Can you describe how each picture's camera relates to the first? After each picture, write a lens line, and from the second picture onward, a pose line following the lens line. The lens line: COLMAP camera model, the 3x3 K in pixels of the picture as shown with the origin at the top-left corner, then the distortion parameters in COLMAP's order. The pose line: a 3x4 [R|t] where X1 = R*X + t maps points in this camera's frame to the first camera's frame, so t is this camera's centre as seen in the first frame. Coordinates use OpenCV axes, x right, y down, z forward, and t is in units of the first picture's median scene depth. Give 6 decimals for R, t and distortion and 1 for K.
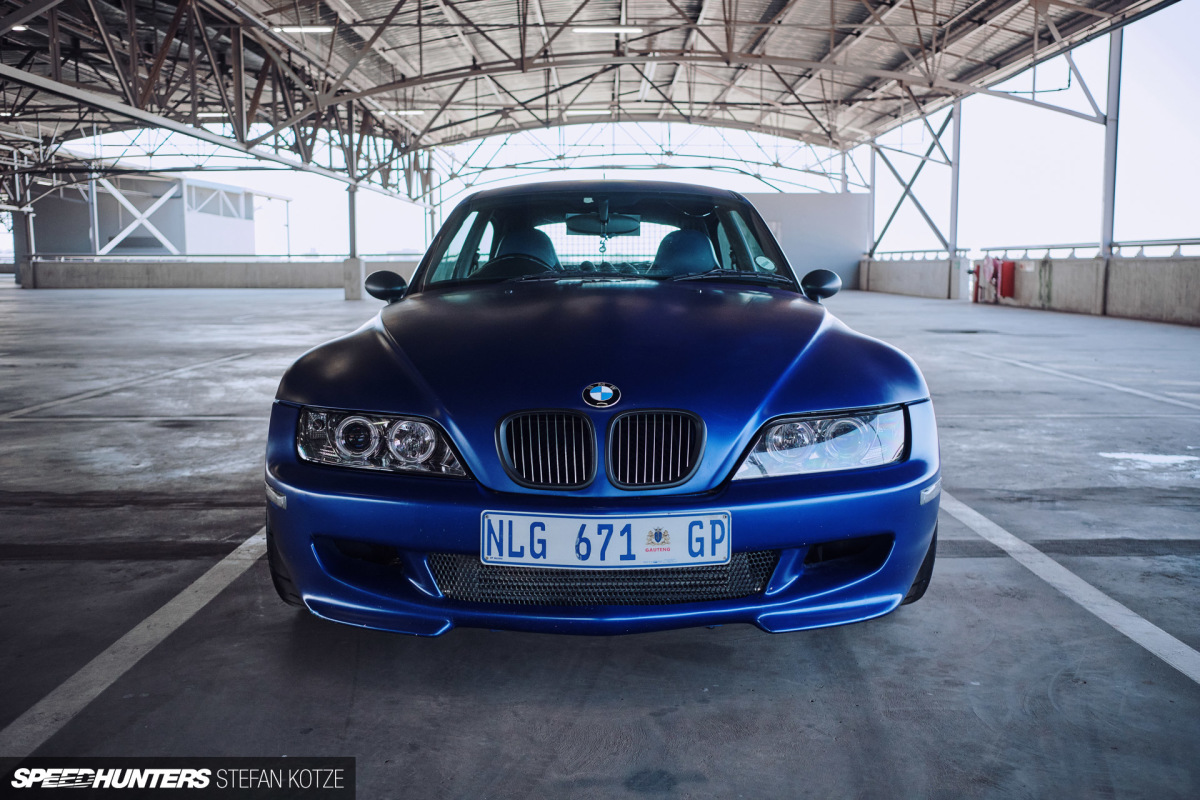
lens RADIAL K [[1148.7, 0, 600.0], [0, 1148.7, 400.0], [0, 0, 1]] dist [-0.026444, 0.010002]
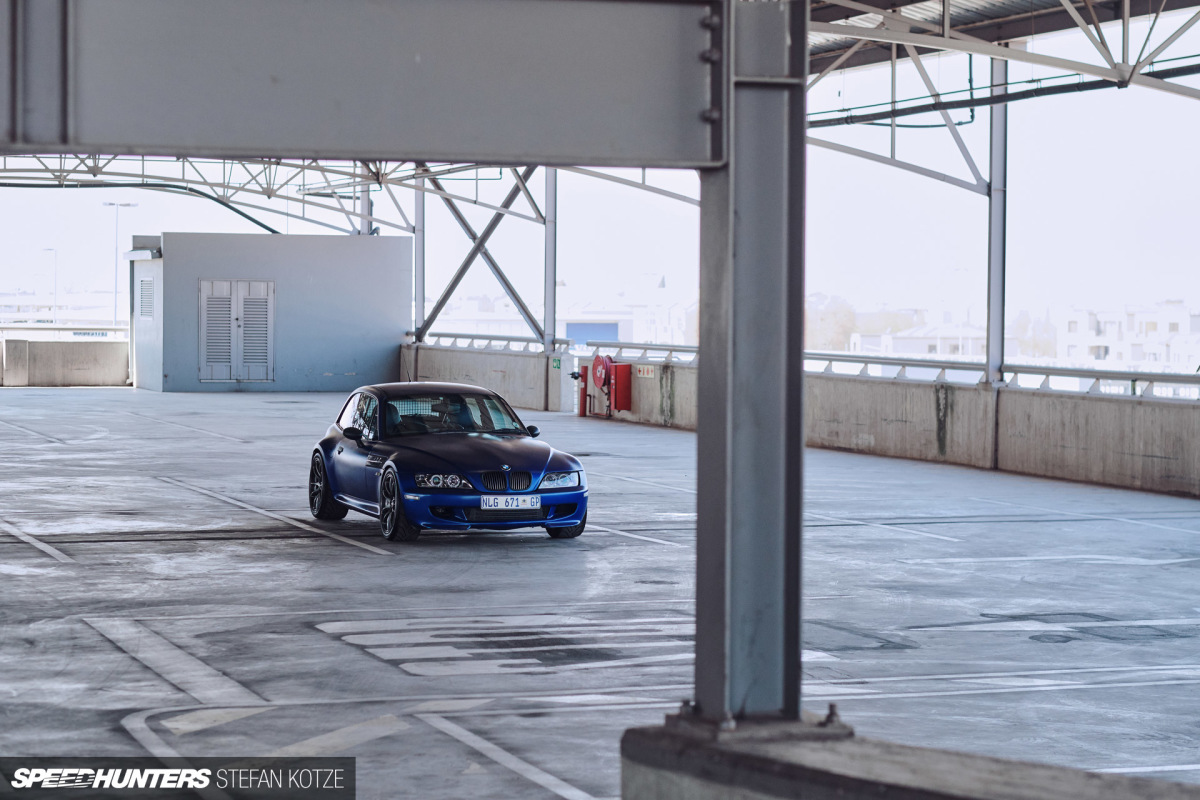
lens RADIAL K [[2740.1, 0, 600.0], [0, 2740.1, 400.0], [0, 0, 1]] dist [-0.292498, 10.087909]
pose [[0.947286, -0.002611, 0.320377, -0.246195], [0.029323, 0.996476, -0.078581, 0.046815], [-0.319043, 0.083833, 0.944025, -0.726997]]
